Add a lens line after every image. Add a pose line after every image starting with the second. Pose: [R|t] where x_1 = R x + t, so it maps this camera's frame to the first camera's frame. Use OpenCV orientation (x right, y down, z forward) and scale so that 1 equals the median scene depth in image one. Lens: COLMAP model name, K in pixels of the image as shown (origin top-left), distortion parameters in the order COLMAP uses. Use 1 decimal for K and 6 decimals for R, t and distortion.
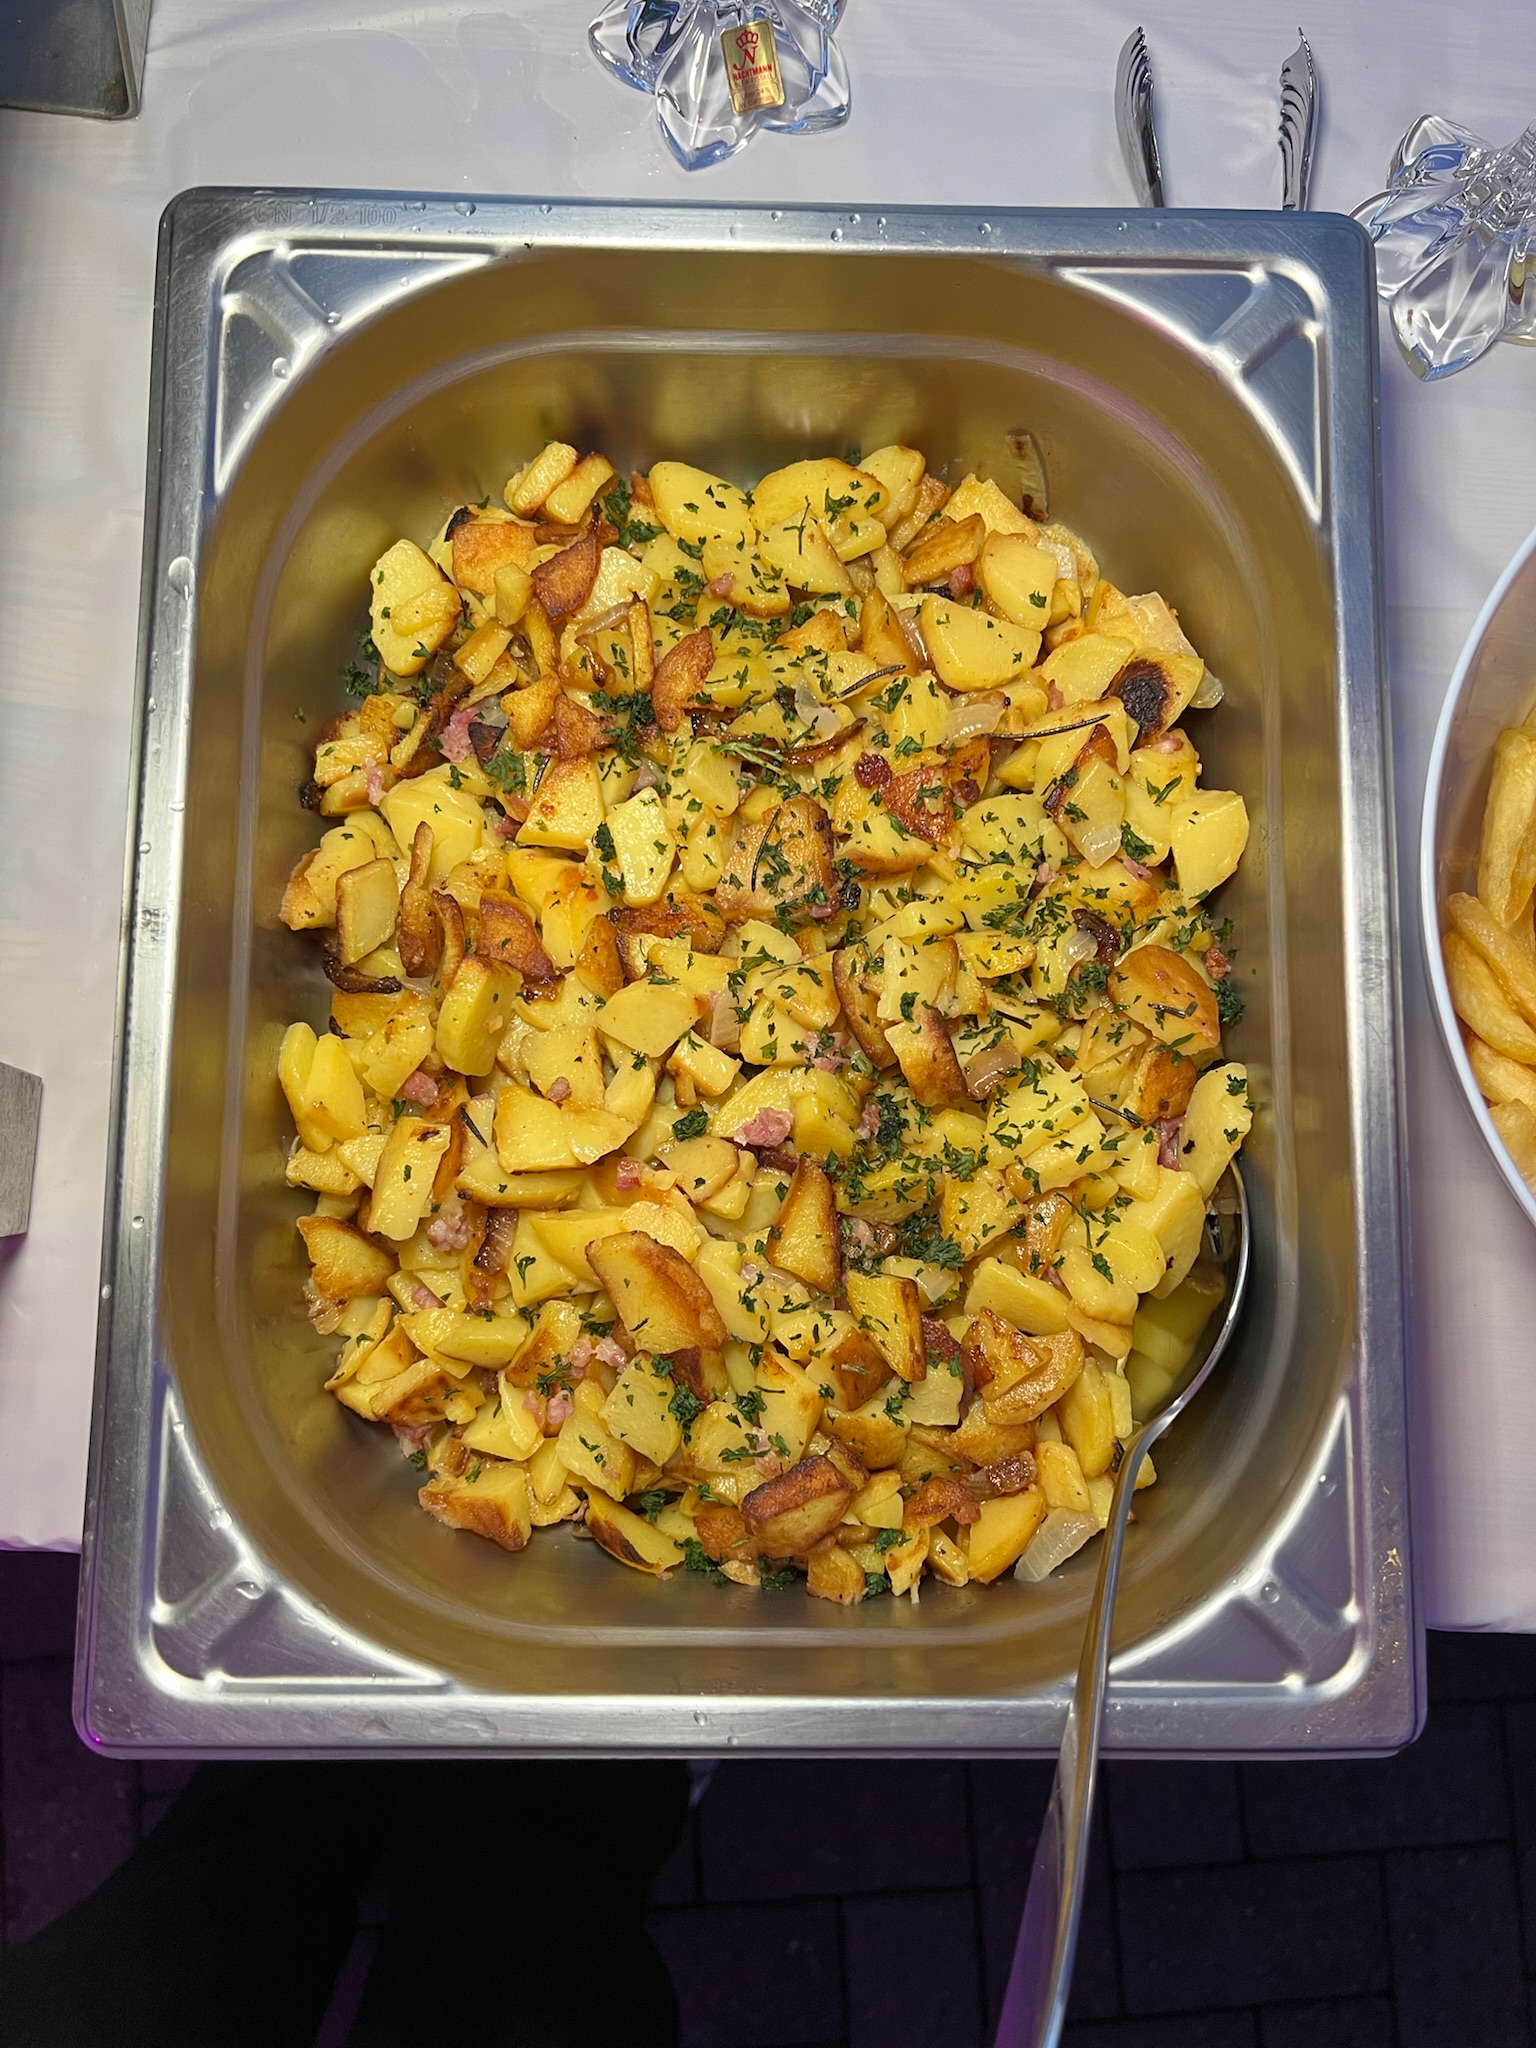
lens RADIAL K [[1573.3, 0, 769.7], [0, 1573.3, 1035.0], [0, 0, 1]] dist [0.113906, -0.192171]
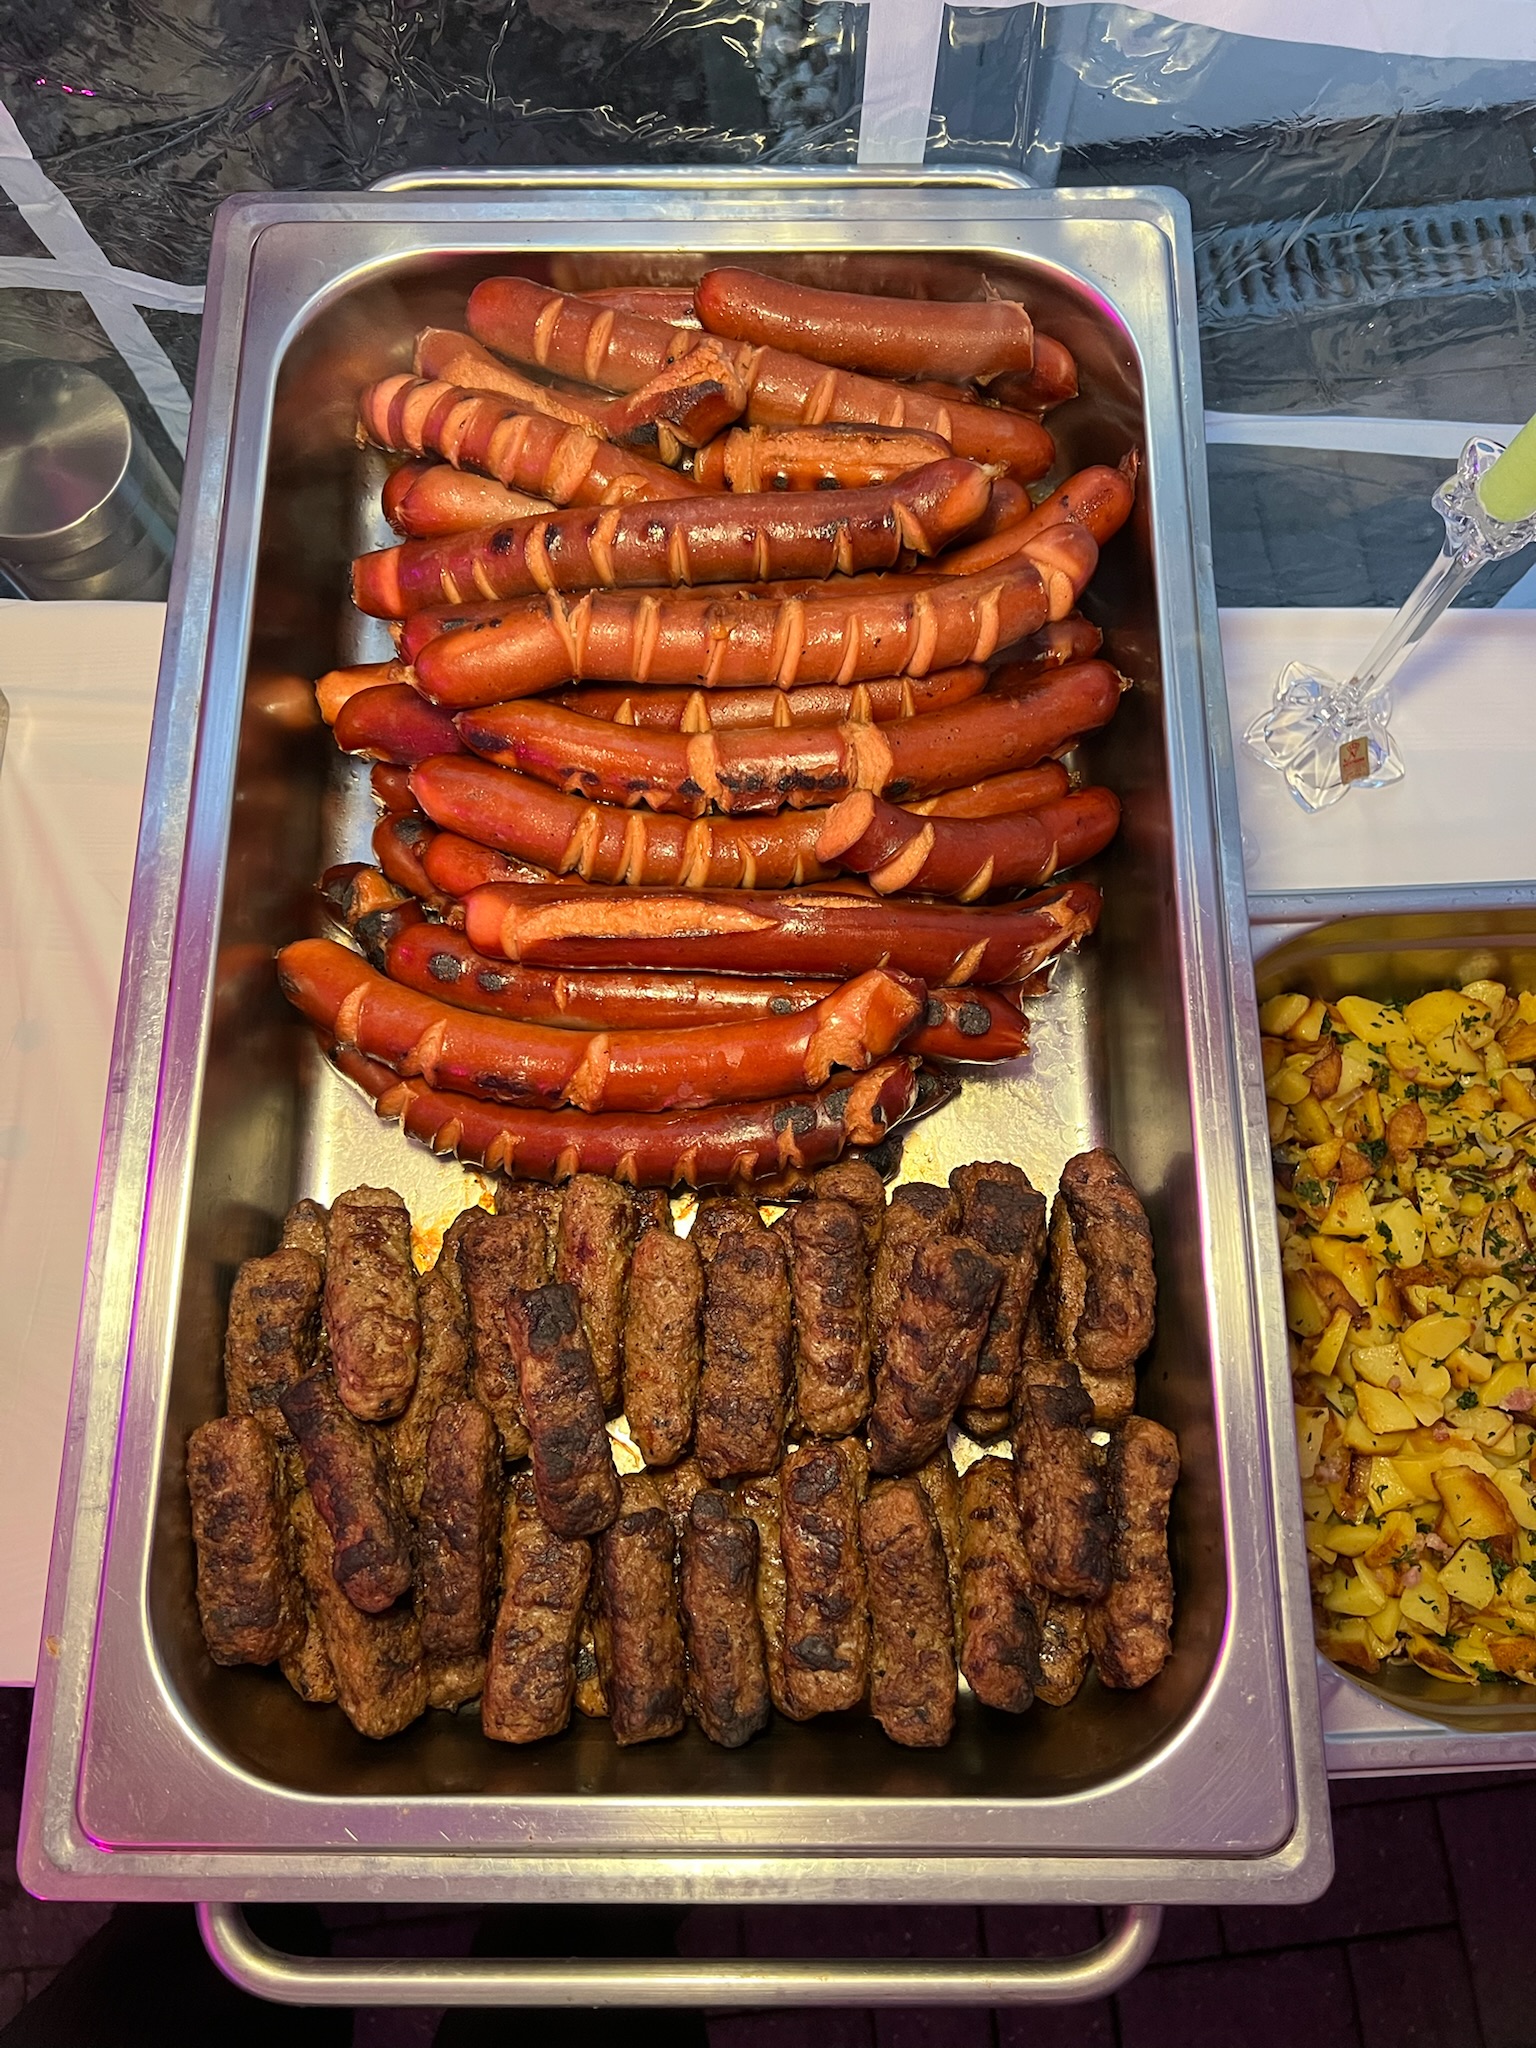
lens RADIAL K [[1573.3, 0, 769.7], [0, 1573.3, 1035.0], [0, 0, 1]] dist [0.113906, -0.192171]
pose [[0.998676, -0.051132, -0.005574, -0.747340], [0.049454, 0.984346, -0.169164, -0.072712], [0.014136, 0.168665, 0.985572, -0.741668]]
